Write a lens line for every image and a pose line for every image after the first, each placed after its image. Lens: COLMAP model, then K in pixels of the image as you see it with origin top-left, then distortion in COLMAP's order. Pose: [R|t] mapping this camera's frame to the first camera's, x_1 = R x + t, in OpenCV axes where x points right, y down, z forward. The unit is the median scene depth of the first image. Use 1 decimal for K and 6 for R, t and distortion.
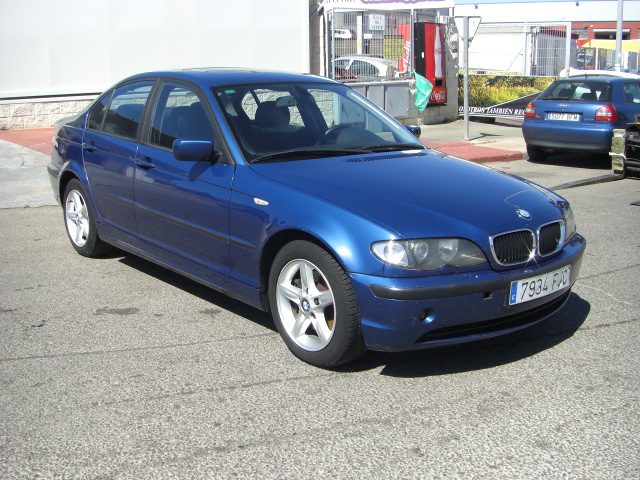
lens RADIAL K [[723.9, 0, 320.0], [0, 723.9, 240.0], [0, 0, 1]] dist [-0.192918, 0.223388]
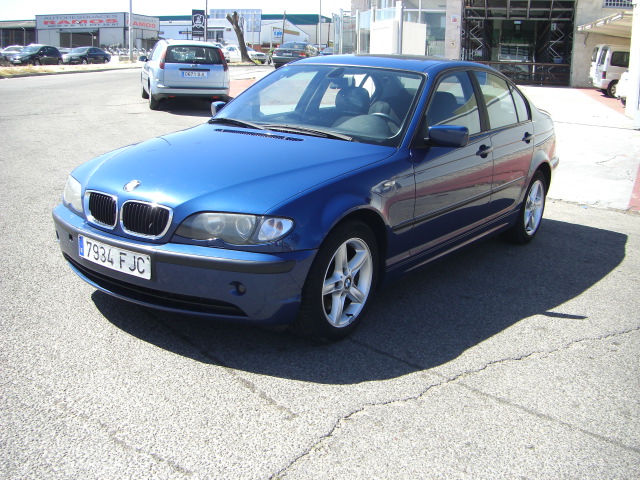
lens RADIAL K [[723.9, 0, 320.0], [0, 723.9, 240.0], [0, 0, 1]] dist [-0.192918, 0.223388]
pose [[0.240362, 0.240430, -0.940436, 1.324093], [-0.264725, 0.948350, 0.174793, -0.210688], [0.933888, 0.206944, 0.291595, 0.993164]]
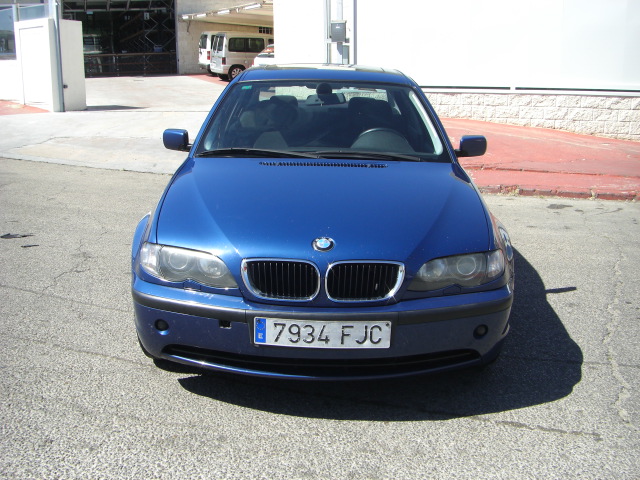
lens RADIAL K [[723.9, 0, 320.0], [0, 723.9, 240.0], [0, 0, 1]] dist [-0.192918, 0.223388]
pose [[0.745663, 0.162419, -0.646224, 0.836590], [-0.157669, 0.985303, 0.065712, -0.097089], [0.647400, 0.052891, 0.760313, 0.376923]]
